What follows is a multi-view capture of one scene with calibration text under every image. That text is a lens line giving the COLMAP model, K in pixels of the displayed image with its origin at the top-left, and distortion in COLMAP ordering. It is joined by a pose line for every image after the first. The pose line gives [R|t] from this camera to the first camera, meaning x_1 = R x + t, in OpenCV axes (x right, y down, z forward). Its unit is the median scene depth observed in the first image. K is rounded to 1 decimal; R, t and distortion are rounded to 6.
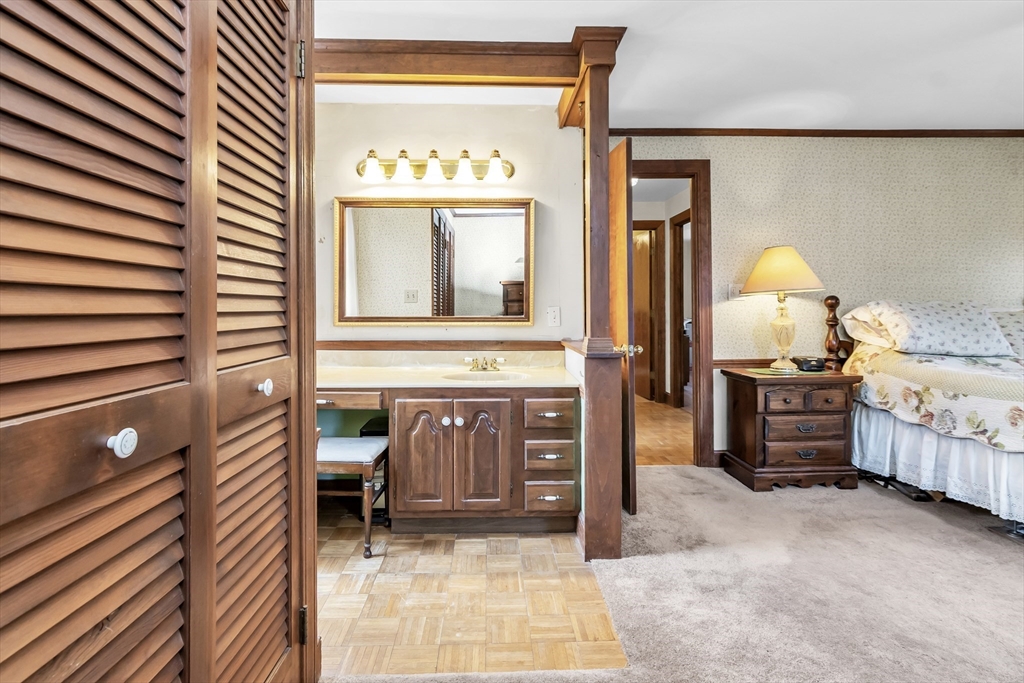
lens RADIAL K [[504.6, 0, 508.1], [0, 504.6, 325.2], [0, 0, 1]] dist [-0.001483, 0.000198]
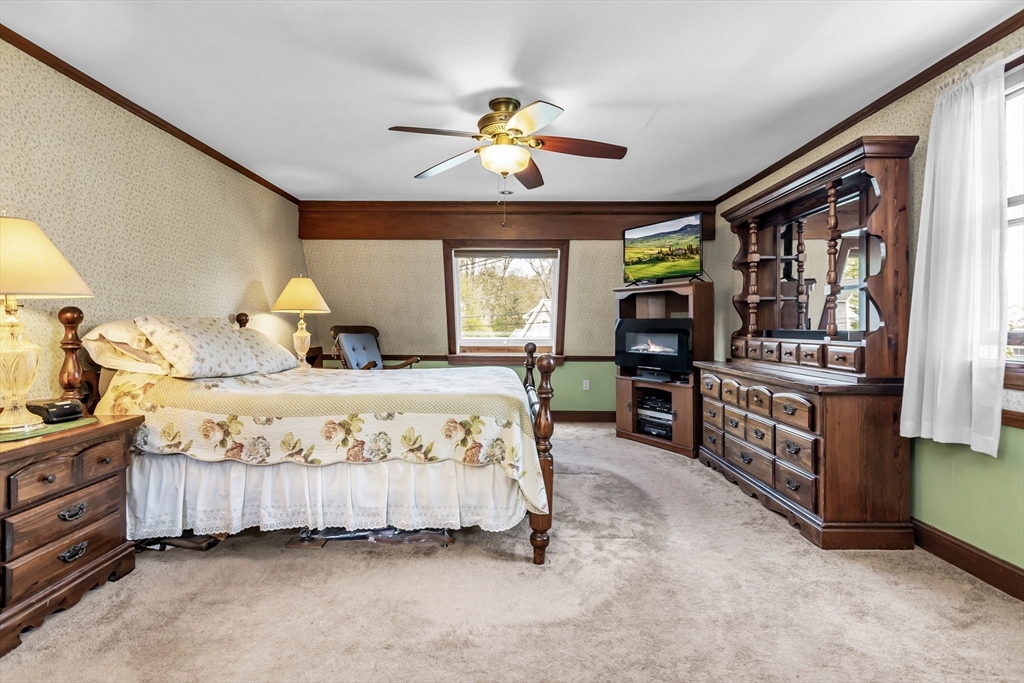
lens RADIAL K [[504.6, 0, 508.1], [0, 504.6, 325.2], [0, 0, 1]] dist [-0.001483, 0.000198]
pose [[0.036749, 0.001399, 0.999324, -0.029057], [0.023004, 0.999733, -0.002245, -0.020062], [-0.999060, 0.023071, 0.036707, 0.427140]]
